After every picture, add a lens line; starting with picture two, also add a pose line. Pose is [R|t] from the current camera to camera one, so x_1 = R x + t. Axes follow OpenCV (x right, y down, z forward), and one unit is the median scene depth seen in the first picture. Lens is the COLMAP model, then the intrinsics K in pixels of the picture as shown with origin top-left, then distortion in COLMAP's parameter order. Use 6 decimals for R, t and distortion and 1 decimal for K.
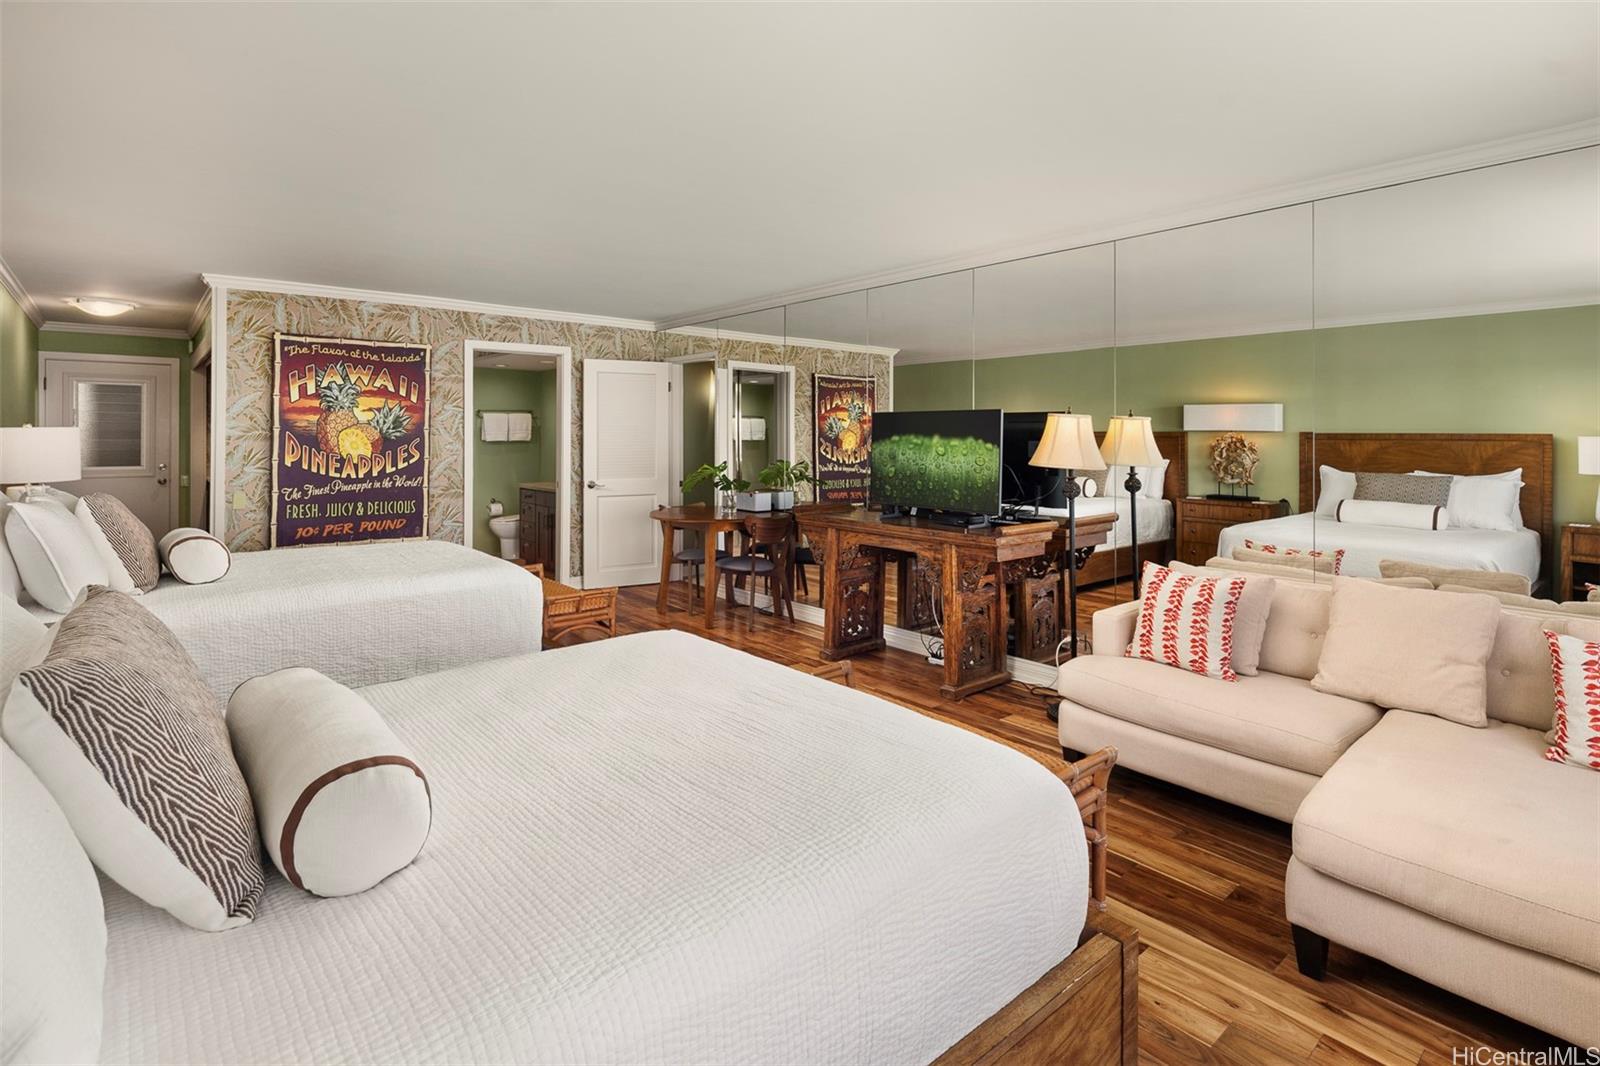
lens RADIAL K [[782.1, 0, 799.7], [0, 782.1, 533.7], [0, 0, 1]] dist [-0.016018, -0.001626]
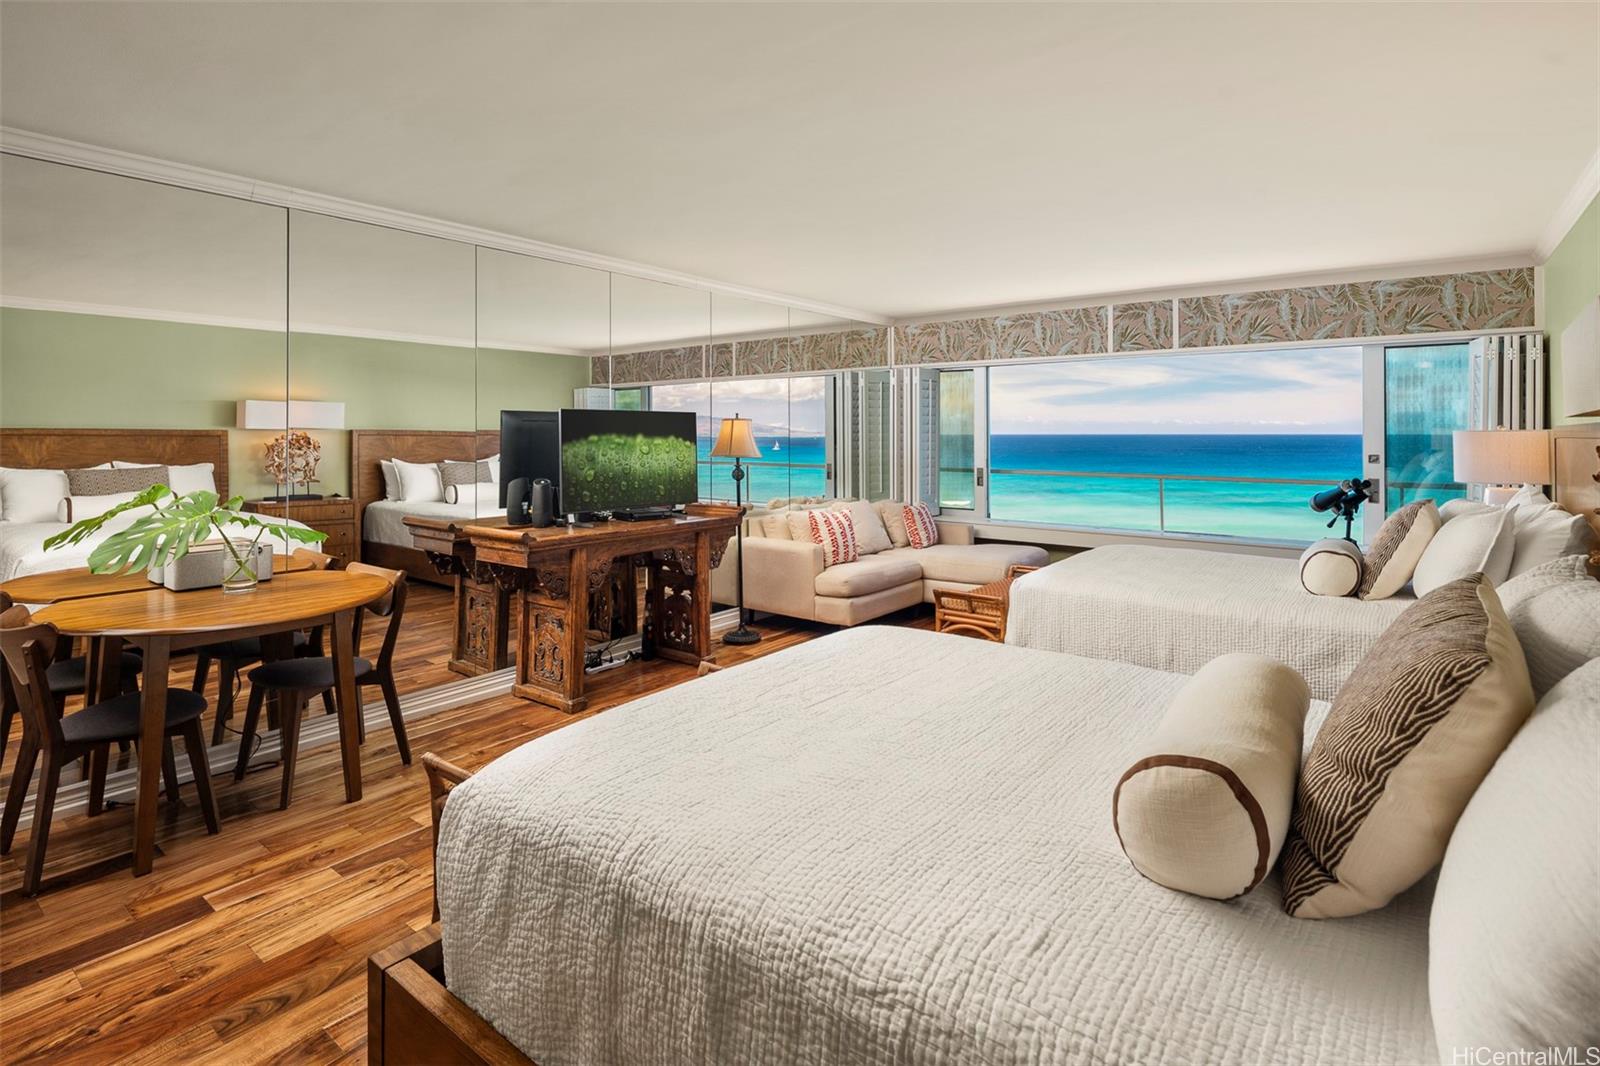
lens RADIAL K [[782.1, 0, 794.6], [0, 782.1, 522.1], [0, 0, 1]] dist [-0.016018, -0.001626]
pose [[-0.193211, -0.115650, 0.974318, -0.843620], [0.124341, 0.982136, 0.141235, -0.128909], [-0.973246, 0.148436, -0.175380, 0.972153]]
